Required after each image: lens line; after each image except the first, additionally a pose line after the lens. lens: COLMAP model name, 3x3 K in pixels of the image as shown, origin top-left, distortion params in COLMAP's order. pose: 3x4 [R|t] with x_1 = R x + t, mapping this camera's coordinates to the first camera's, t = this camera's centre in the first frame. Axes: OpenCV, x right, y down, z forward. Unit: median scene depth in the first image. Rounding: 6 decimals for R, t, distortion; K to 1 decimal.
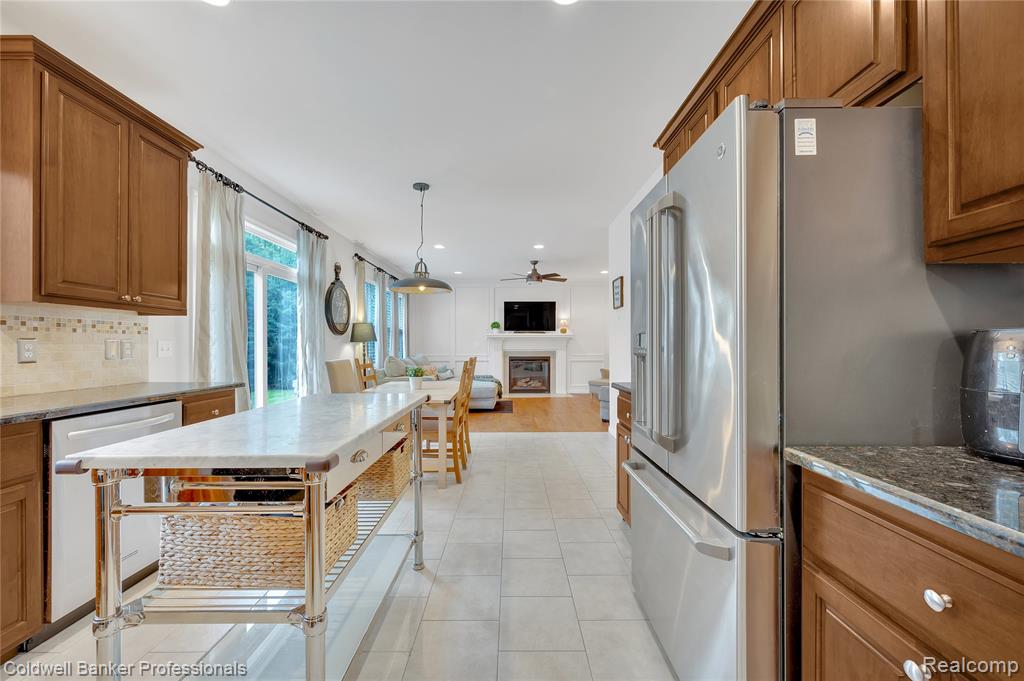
lens RADIAL K [[403.0, 0, 512.0], [0, 403.0, 340.5], [0, 0, 1]] dist [-0.000335, -0.000273]
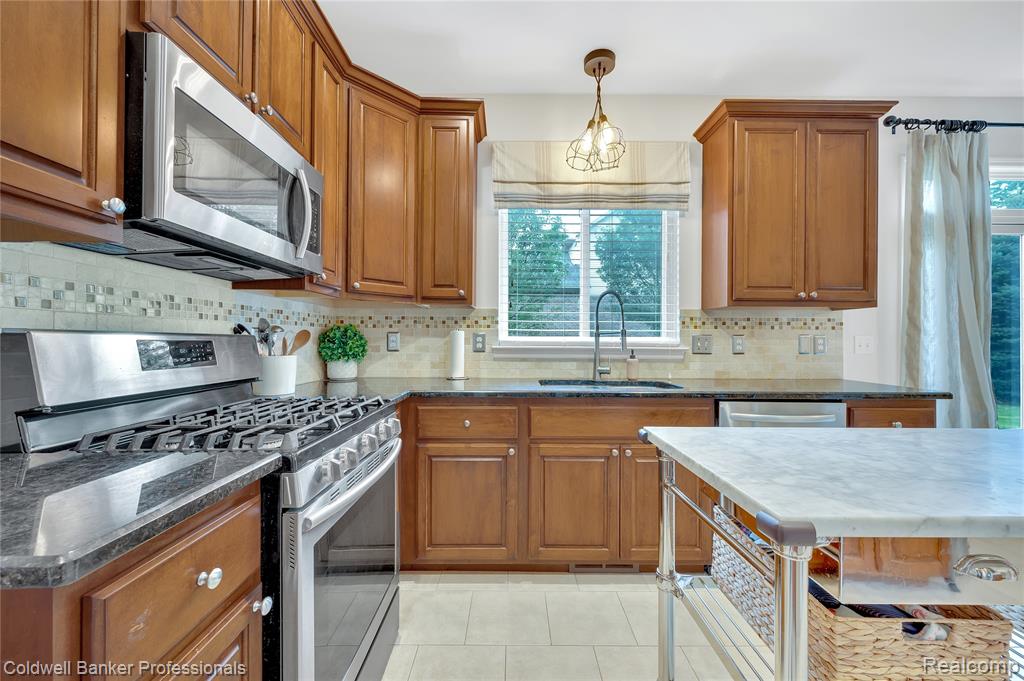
lens RADIAL K [[403.0, 0, 512.0], [0, 403.0, 340.5], [0, 0, 1]] dist [-0.000335, -0.000273]
pose [[-0.000645, 0.003668, -0.999993, 0.066522], [0.005391, 0.999979, 0.003665, 0.003072], [0.999985, -0.005389, -0.000665, 0.220227]]
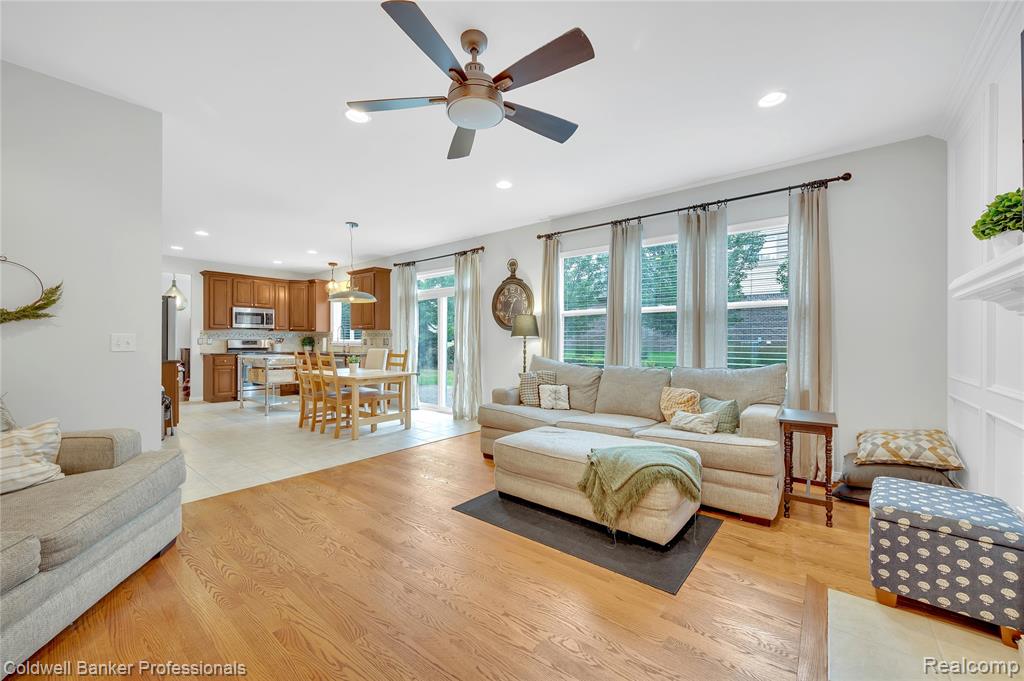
lens RADIAL K [[402.0, 0, 510.7], [0, 402.0, 342.3], [0, 0, 1]] dist [-0.000657, -0.000139]
pose [[-0.636801, 0.005413, -0.771009, 0.768380], [0.007649, 0.999971, 0.000703, 0.030199], [0.770991, -0.005450, -0.636823, 3.625629]]
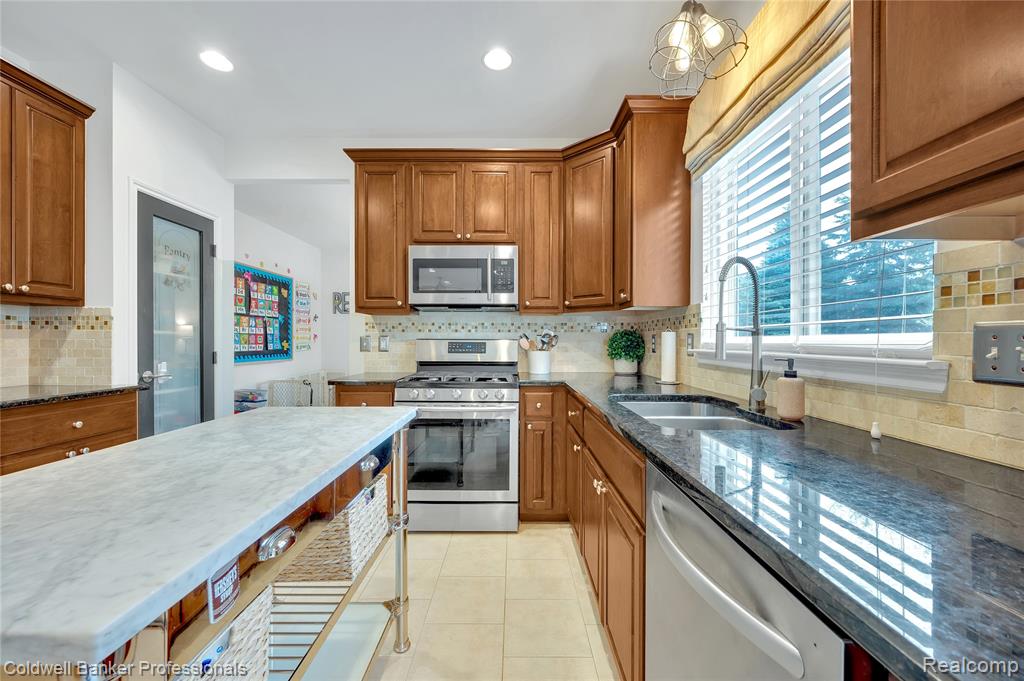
lens RADIAL K [[402.0, 0, 510.7], [0, 402.0, 342.3], [0, 0, 1]] dist [-0.000657, -0.000139]
pose [[-0.999940, 0.002598, 0.010684, -0.573133], [0.002523, 0.999972, -0.007023, 0.011833], [-0.010702, -0.006996, -0.999918, 1.016230]]
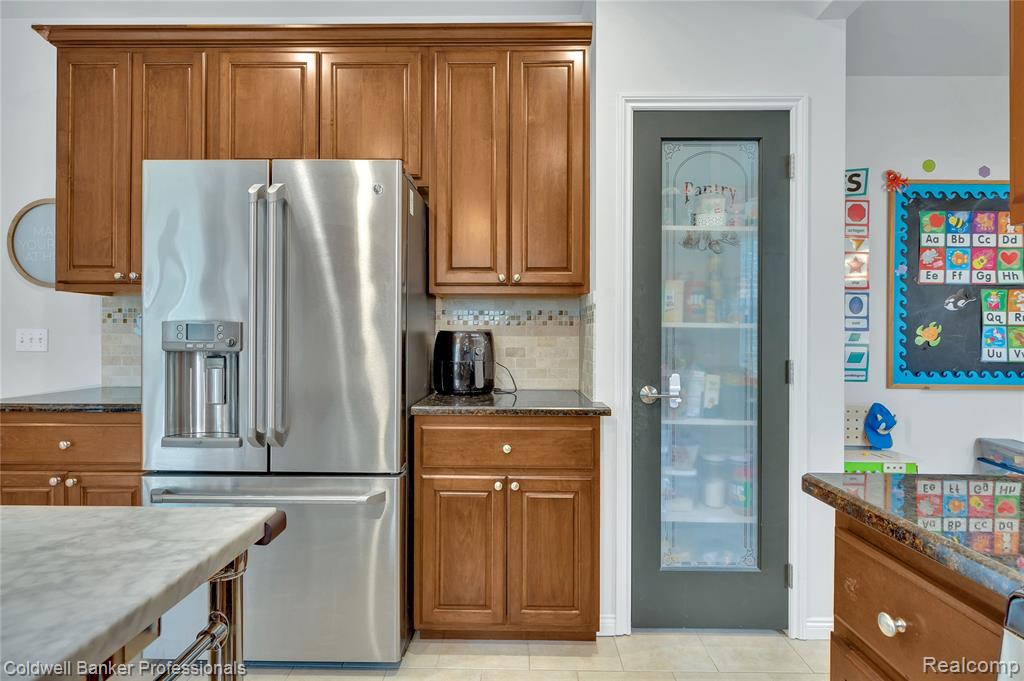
lens RADIAL K [[521.7, 0, 512.0], [0, 521.7, 340.5], [0, 0, 1]] dist [-0.002349, -0.000527]
pose [[0.014868, -0.001281, 0.999889, -0.494056], [-0.014114, 0.999899, 0.001491, 0.002816], [-0.999790, -0.014135, 0.014849, 0.234471]]
